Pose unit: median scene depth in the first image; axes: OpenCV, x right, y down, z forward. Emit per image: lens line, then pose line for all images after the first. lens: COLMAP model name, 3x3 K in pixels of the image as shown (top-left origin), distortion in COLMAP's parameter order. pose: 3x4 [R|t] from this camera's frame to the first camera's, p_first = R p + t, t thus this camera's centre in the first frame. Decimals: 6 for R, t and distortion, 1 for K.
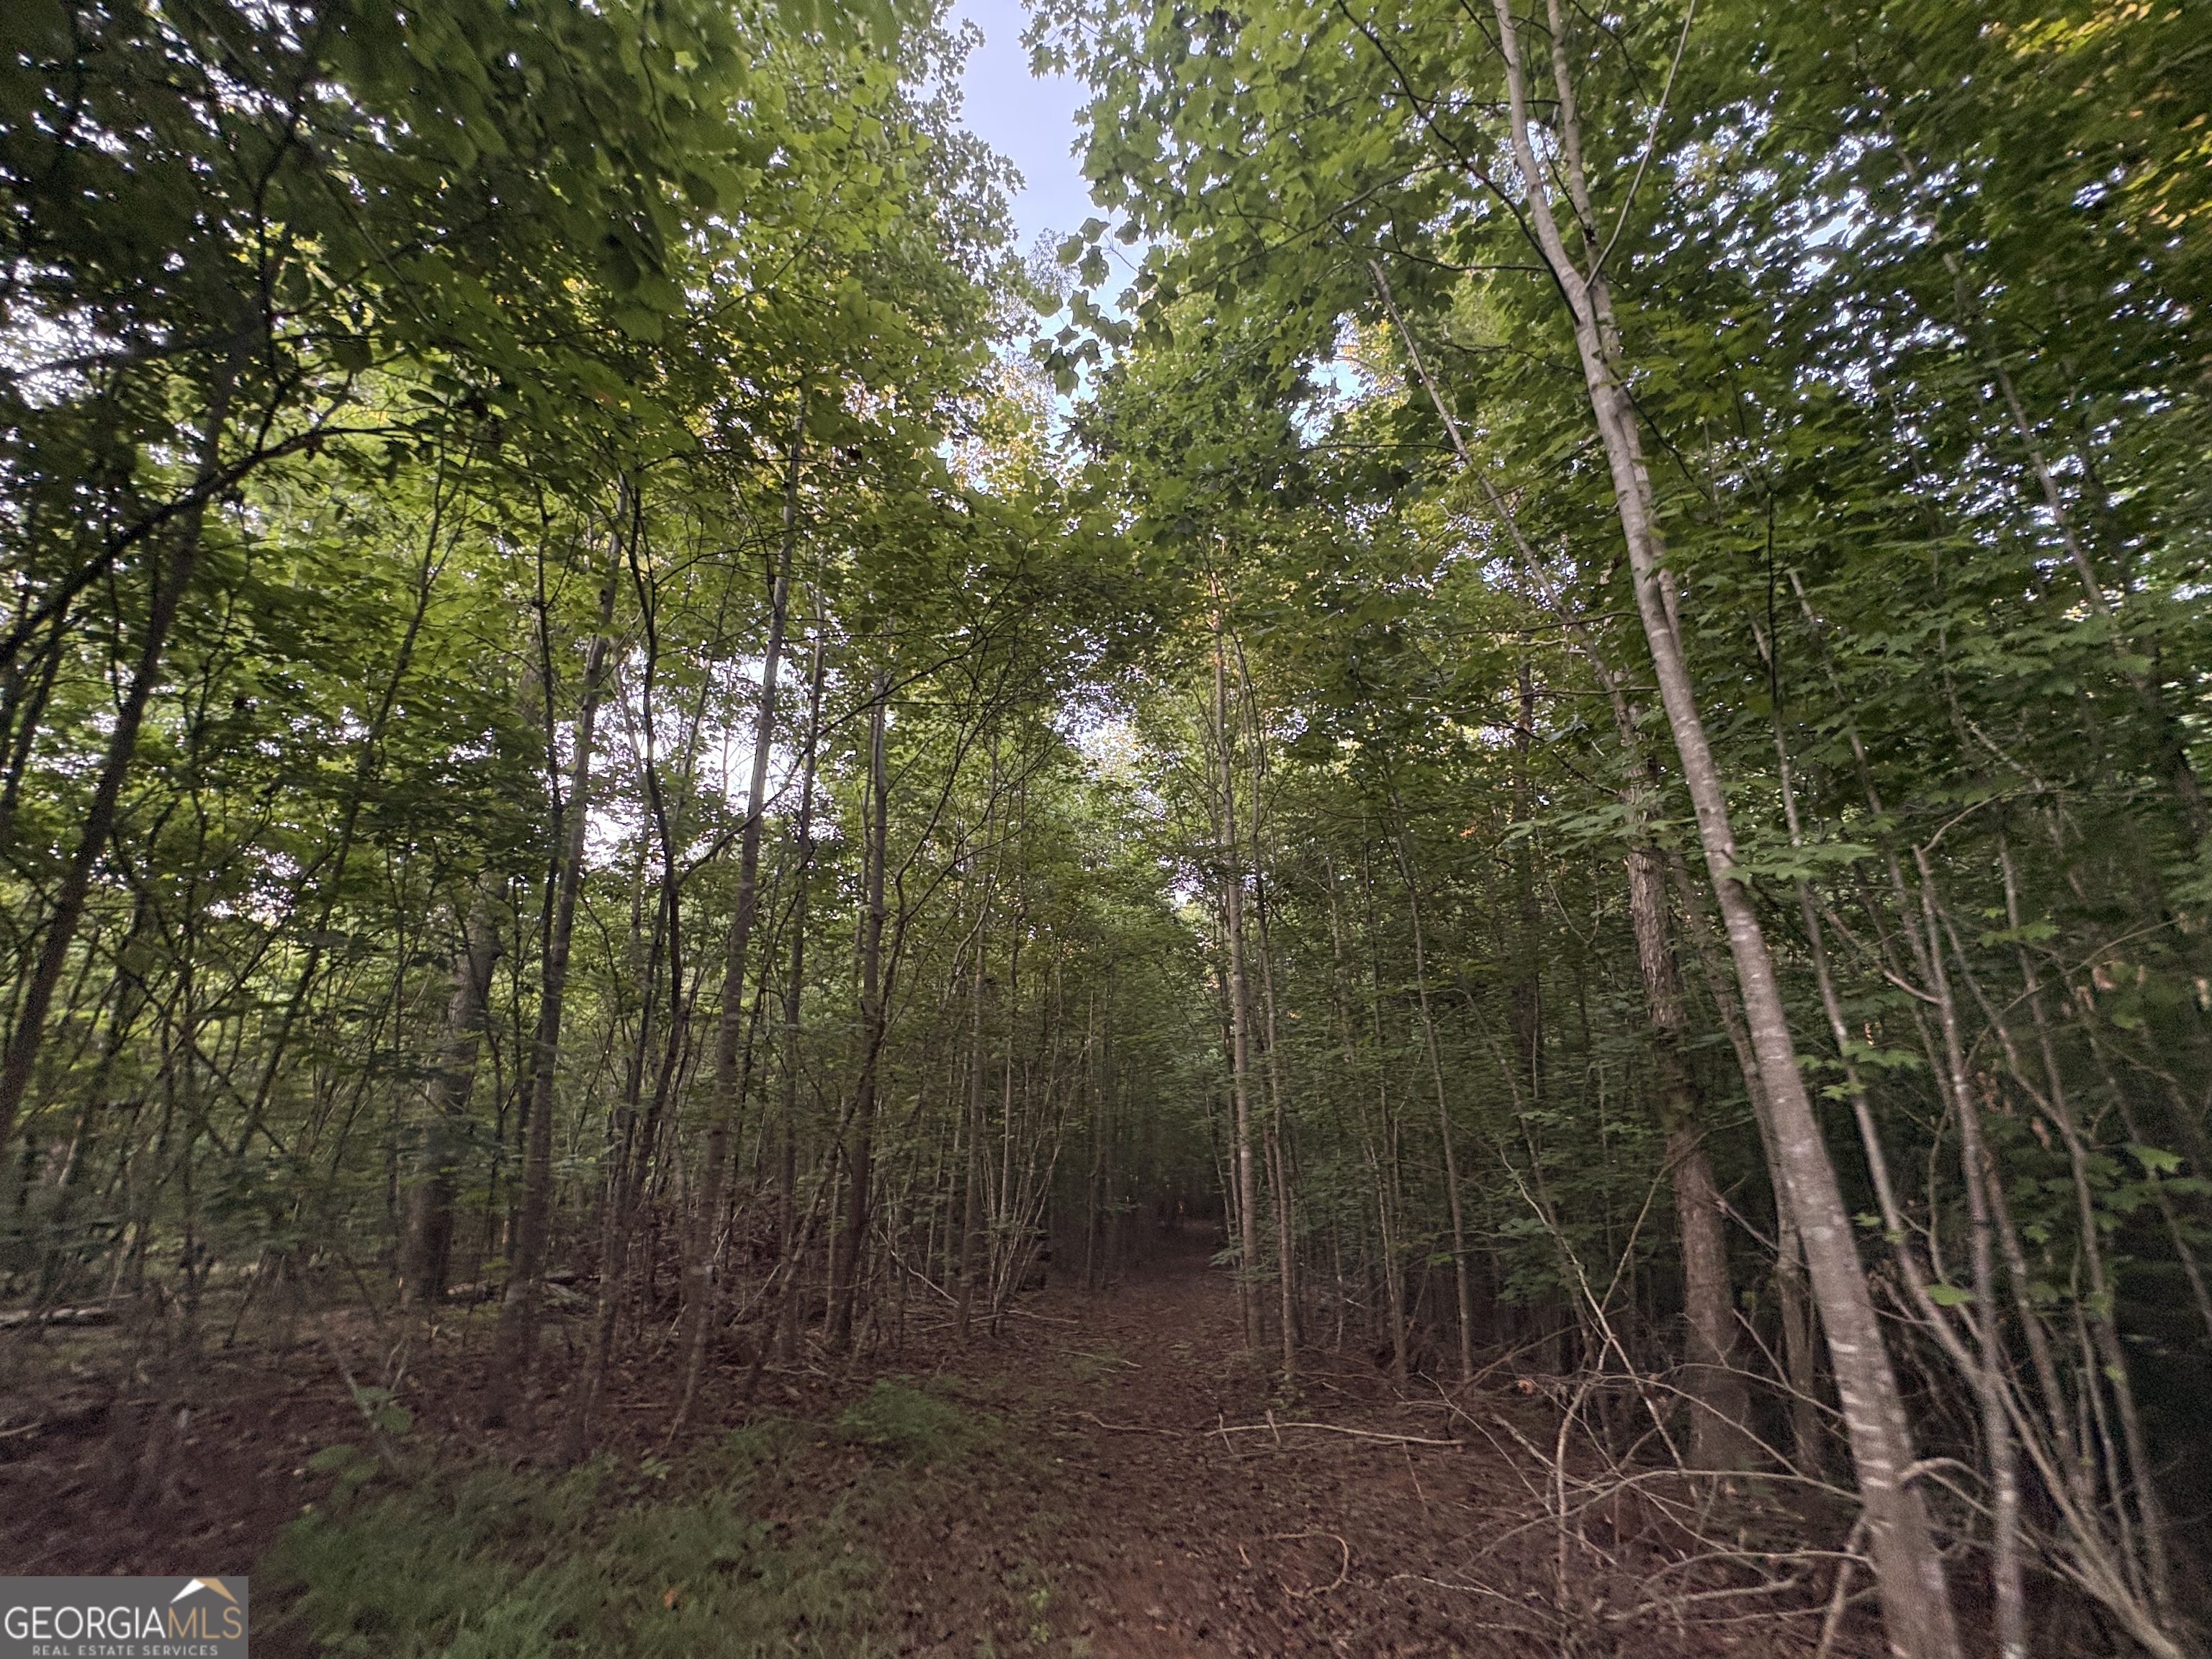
lens RADIAL K [[887.9, 0, 1106.0], [0, 887.9, 829.5], [0, 0, 1]] dist [0.001481, 0.000046]
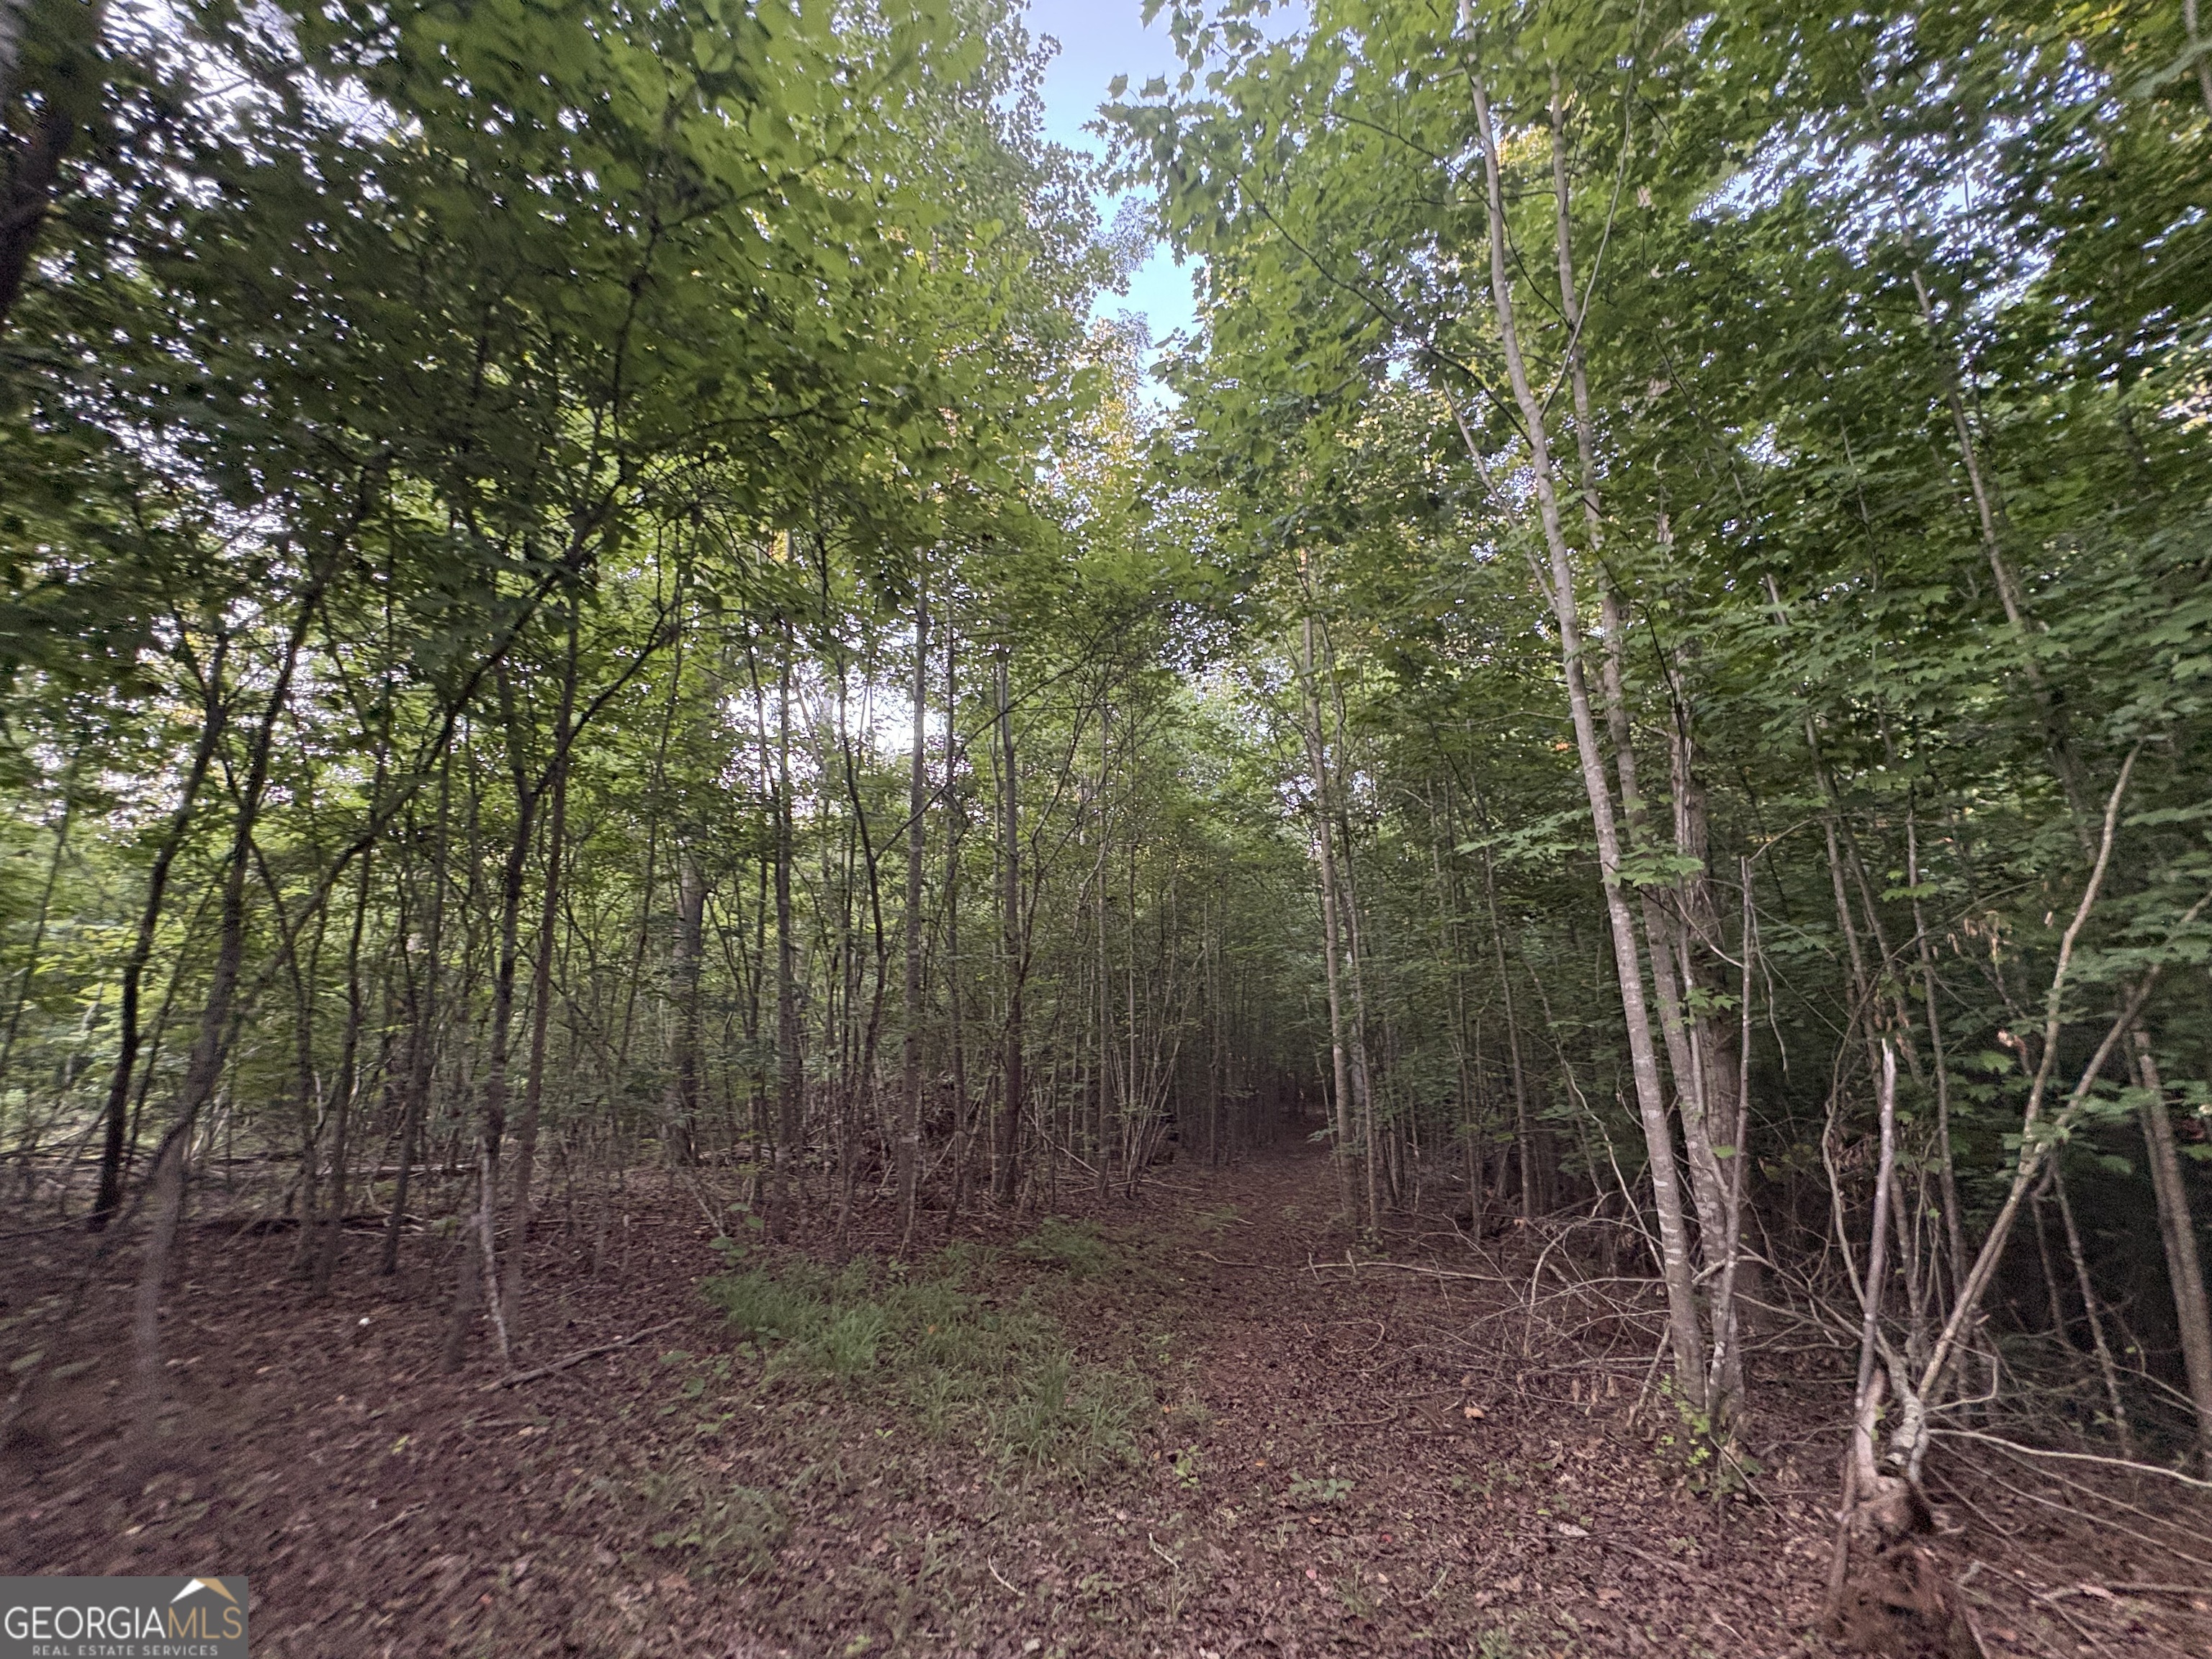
lens RADIAL K [[887.9, 0, 1106.0], [0, 887.9, 829.5], [0, 0, 1]] dist [0.001481, 0.000046]
pose [[0.990706, -0.036739, -0.130962, 0.022020], [0.051274, 0.992674, 0.109407, -0.067725], [0.125983, -0.115105, 0.985332, -0.155503]]
